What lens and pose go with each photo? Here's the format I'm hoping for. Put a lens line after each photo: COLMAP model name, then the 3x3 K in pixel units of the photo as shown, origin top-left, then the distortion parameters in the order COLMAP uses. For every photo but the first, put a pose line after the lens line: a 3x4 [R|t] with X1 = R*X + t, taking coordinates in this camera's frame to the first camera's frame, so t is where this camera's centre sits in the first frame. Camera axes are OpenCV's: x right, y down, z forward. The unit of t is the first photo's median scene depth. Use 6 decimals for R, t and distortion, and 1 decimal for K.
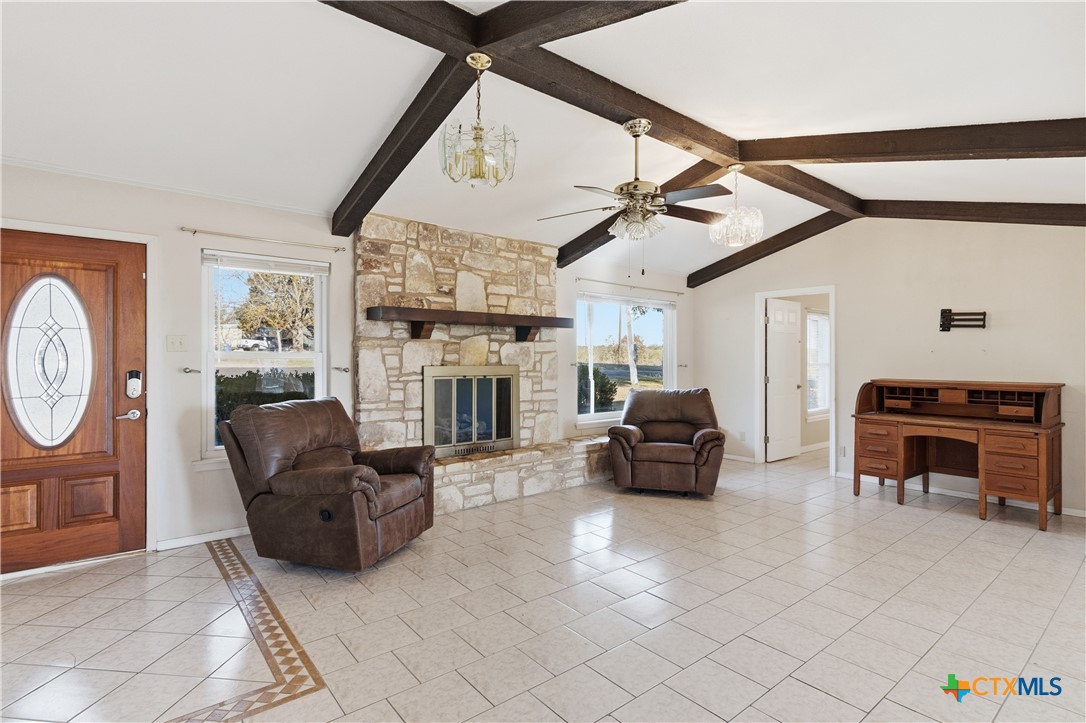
lens RADIAL K [[530.2, 0, 540.9], [0, 530.2, 355.5], [0, 0, 1]] dist [0.001796, 0.000503]
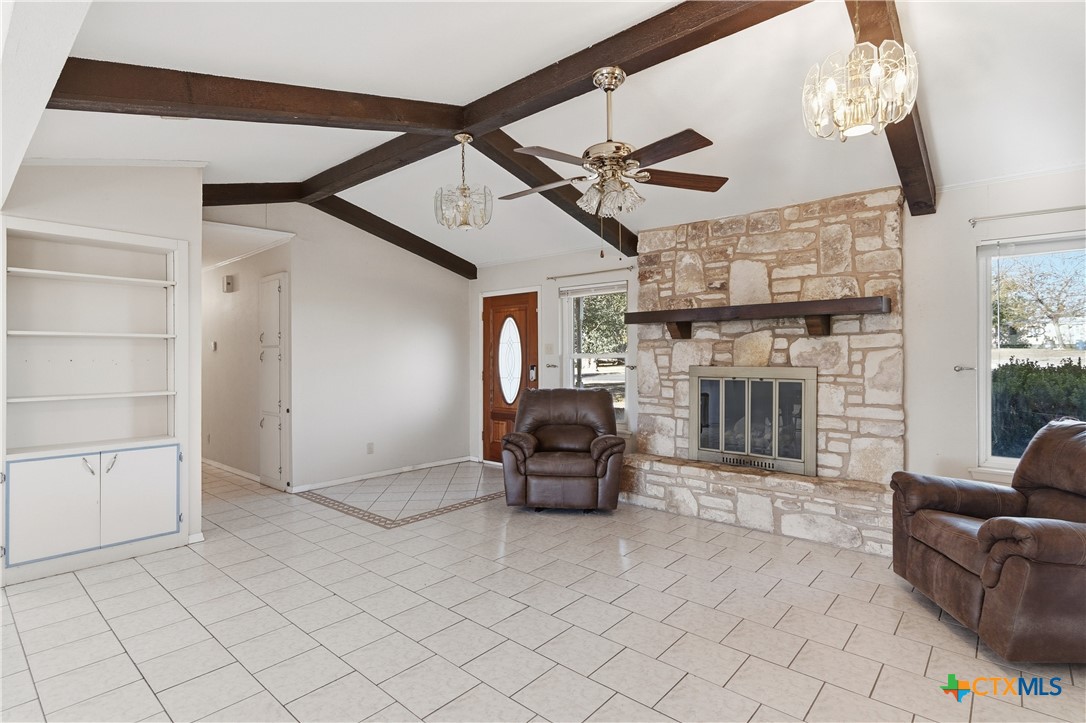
lens RADIAL K [[536.4, 0, 557.9], [0, 536.4, 358.5], [0, 0, 1]] dist [-0.000839, -0.000183]
pose [[0.180258, 0.001960, -0.983617, 0.692142], [0.008427, 0.999958, 0.003537, 0.000474], [0.983583, -0.008927, 0.180234, 0.537302]]
